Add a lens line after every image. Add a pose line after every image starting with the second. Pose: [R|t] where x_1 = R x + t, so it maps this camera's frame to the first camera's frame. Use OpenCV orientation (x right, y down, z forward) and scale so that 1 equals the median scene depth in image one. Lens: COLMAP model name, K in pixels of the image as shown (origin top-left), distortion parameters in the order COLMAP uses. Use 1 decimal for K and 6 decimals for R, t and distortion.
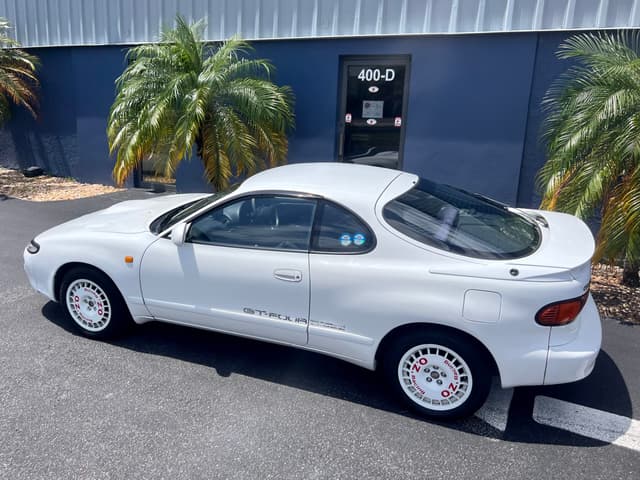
lens RADIAL K [[522.1, 0, 293.0], [0, 522.1, 223.8], [0, 0, 1]] dist [0.059352, -0.086208]
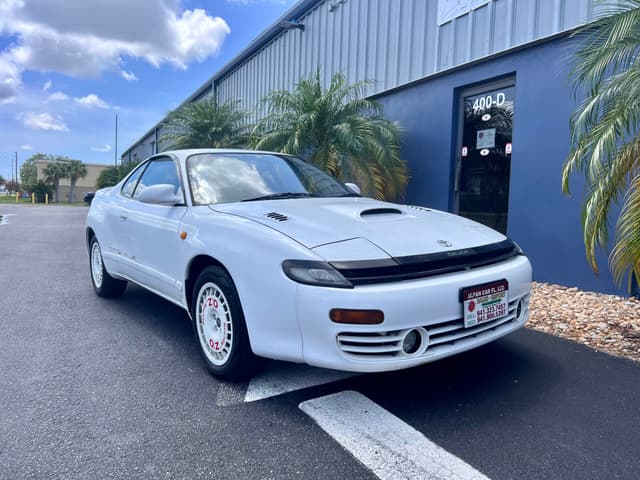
lens RADIAL K [[490.3, 0, 322.2], [0, 490.3, 233.1], [0, 0, 1]] dist [0.020664, -0.009702]
pose [[0.836349, 0.025998, -0.547581, 0.686611], [-0.127265, 0.980793, -0.147813, 0.185672], [0.533221, 0.193311, 0.823593, 0.314309]]
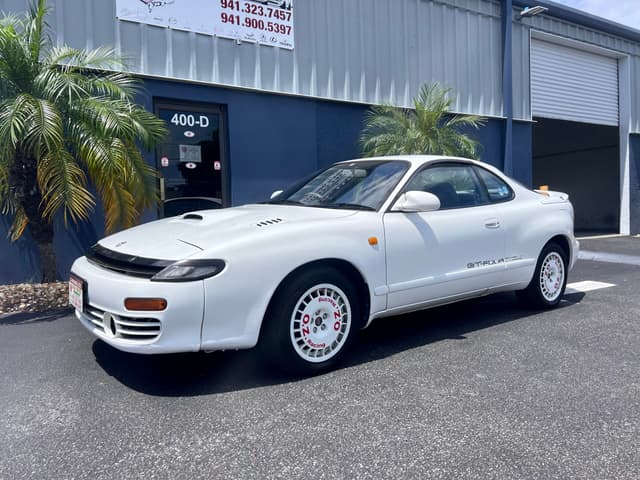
lens RADIAL K [[485.7, 0, 322.3], [0, 485.7, 230.5], [0, 0, 1]] dist [0.024132, -0.008282]
pose [[0.490421, -0.066227, 0.868966, -0.963188], [0.240058, 0.968799, -0.061647, 0.075108], [-0.837771, 0.238835, 0.491018, 0.652593]]
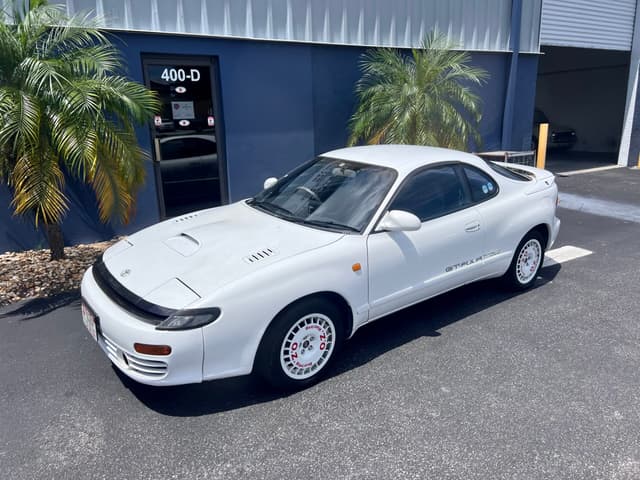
lens RADIAL K [[487.2, 0, 324.4], [0, 487.2, 238.7], [0, 0, 1]] dist [0.021153, -0.005041]
pose [[0.489266, -0.255149, 0.833977, -0.971334], [0.237496, 0.959088, 0.154096, -0.115560], [-0.839175, 0.122672, 0.529846, 0.567200]]
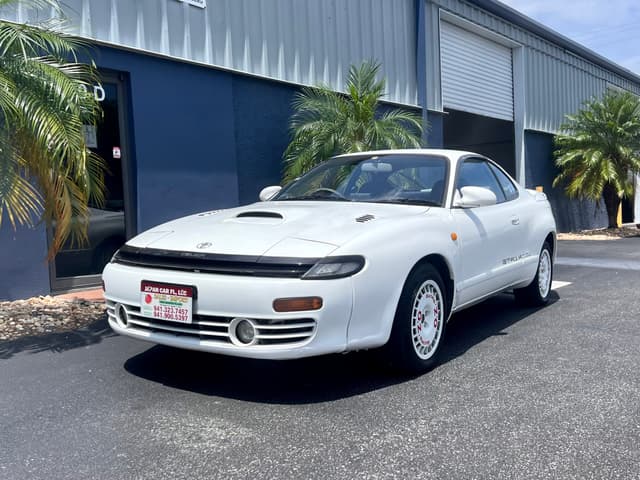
lens RADIAL K [[640.0, 0, 341.6], [0, 640.0, 245.6], [0, 0, 1]] dist [0.082876, -0.152872]
pose [[0.157513, -0.077665, 0.984458, -1.256030], [0.267970, 0.962859, 0.033086, 0.000678], [-0.950464, 0.258594, 0.172474, 0.945931]]
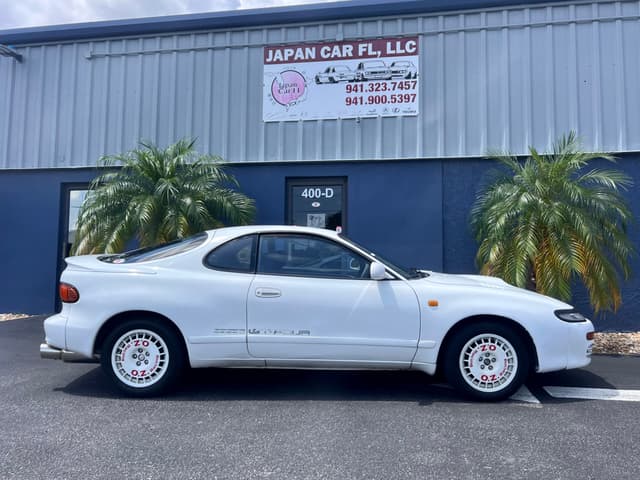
lens RADIAL K [[522.1, 0, 318.5], [0, 522.1, 229.0], [0, 0, 1]] dist [0.041574, -0.008942]
pose [[0.944318, 0.011061, 0.328848, -0.397528], [0.090616, 0.952043, -0.292236, 0.244924], [-0.316310, 0.305763, 0.898029, -0.065665]]
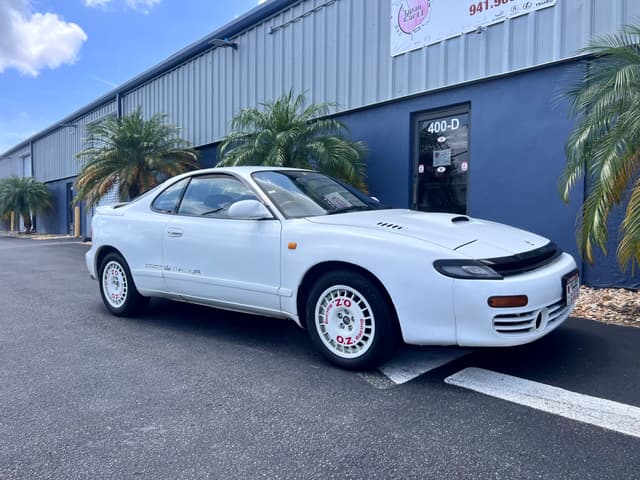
lens RADIAL K [[490.3, 0, 322.2], [0, 490.3, 233.1], [0, 0, 1]] dist [0.020664, -0.009702]
pose [[0.946134, -0.016828, -0.323338, 0.427503], [-0.050992, 0.978441, -0.200131, 0.242865], [0.319735, 0.205839, 0.924878, 0.086357]]
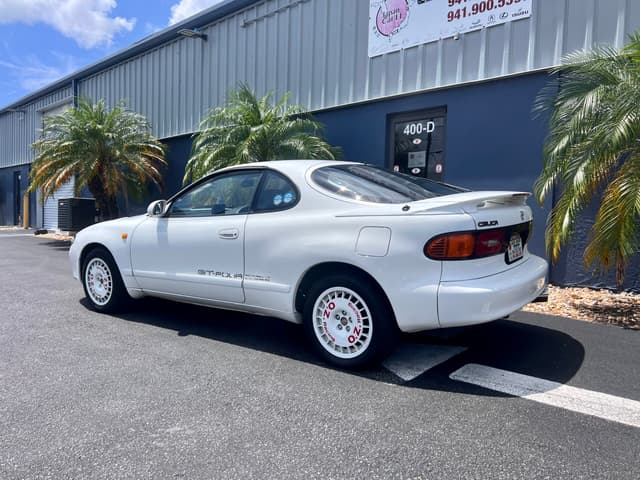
lens RADIAL K [[487.2, 0, 324.4], [0, 487.2, 238.7], [0, 0, 1]] dist [0.021153, -0.005041]
pose [[0.973375, 0.003769, -0.229189, 0.350796], [-0.047334, 0.981619, -0.184887, 0.240847], [0.224279, 0.190813, 0.955662, 0.055789]]
